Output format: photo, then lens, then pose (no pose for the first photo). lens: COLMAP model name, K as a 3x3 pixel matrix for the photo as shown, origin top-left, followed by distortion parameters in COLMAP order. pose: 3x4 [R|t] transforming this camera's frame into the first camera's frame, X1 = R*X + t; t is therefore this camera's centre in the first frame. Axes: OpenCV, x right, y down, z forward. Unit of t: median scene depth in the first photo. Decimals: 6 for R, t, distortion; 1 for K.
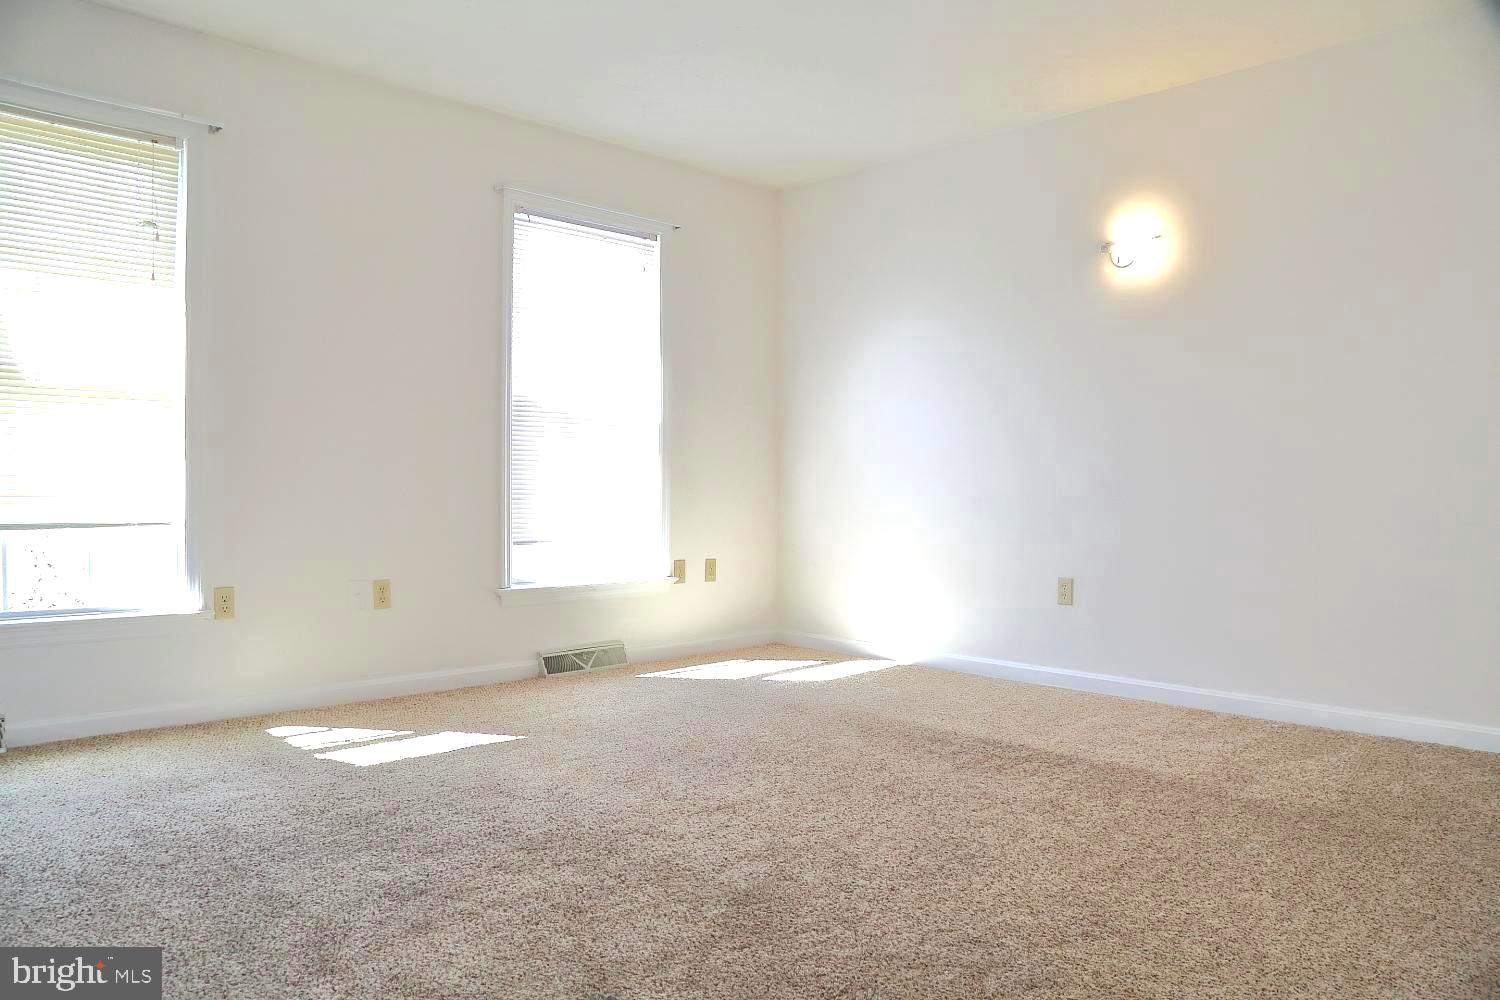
lens RADIAL K [[1021.7, 0, 750.0], [0, 1021.7, 500.0], [0, 0, 1]] dist [-0.117379, 0.056847]
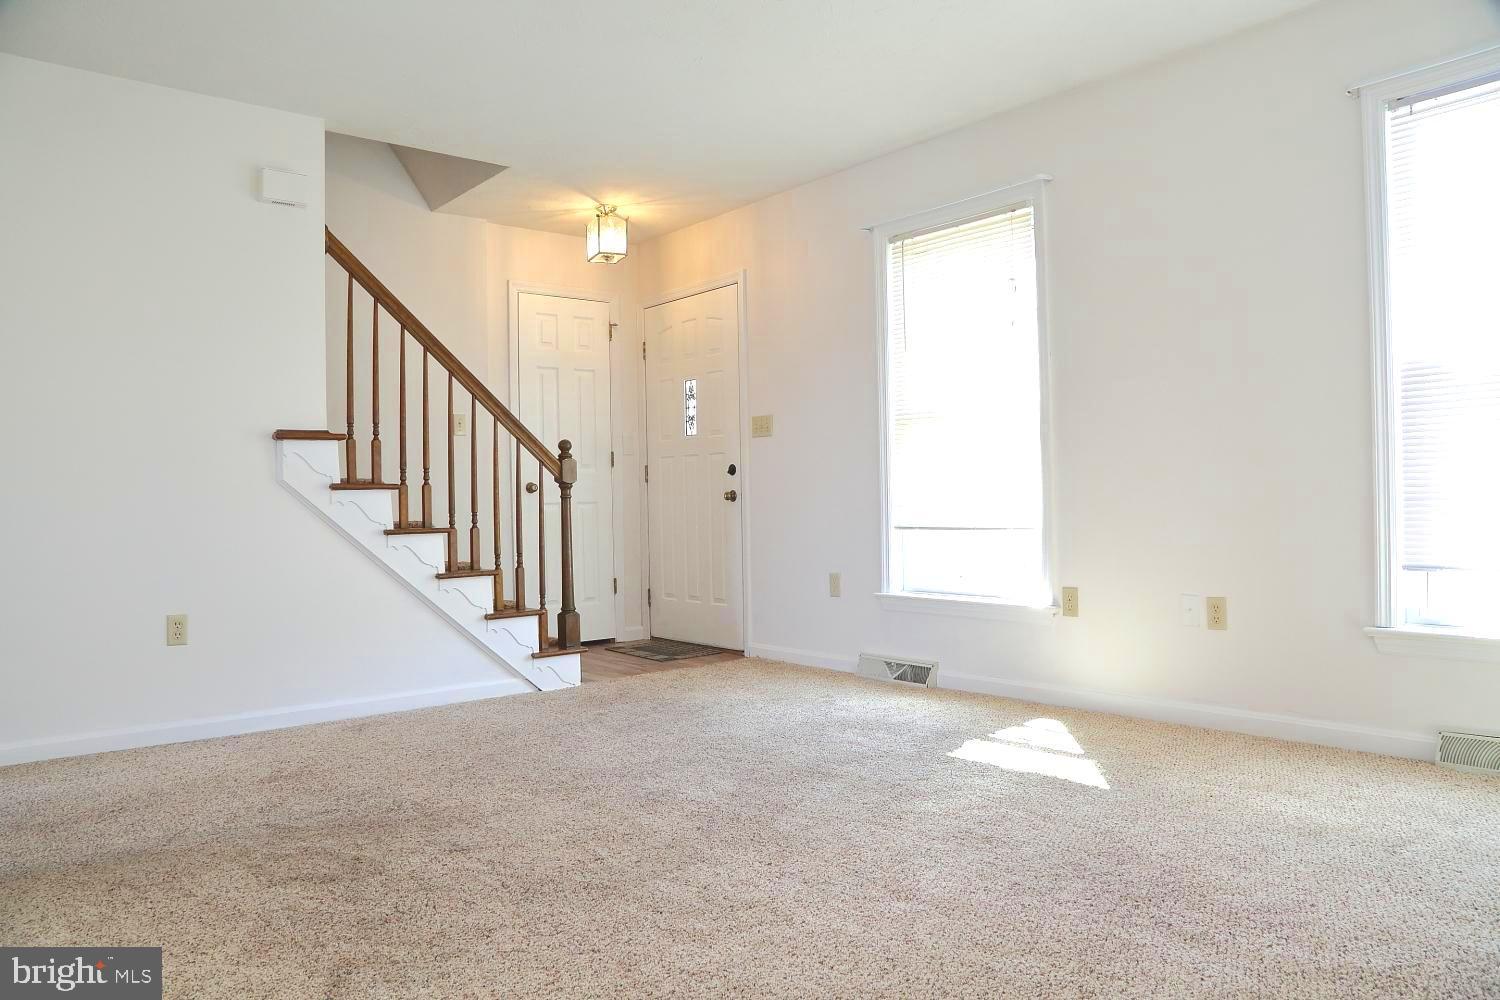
lens RADIAL K [[1000.7, 0, 750.0], [0, 1000.7, 500.0], [0, 0, 1]] dist [-0.108126, 0.002668]
pose [[-0.093736, -0.013258, -0.995509, 0.534925], [-0.000189, 0.999912, -0.013299, 0.005204], [0.995597, -0.001059, -0.093730, 0.676400]]
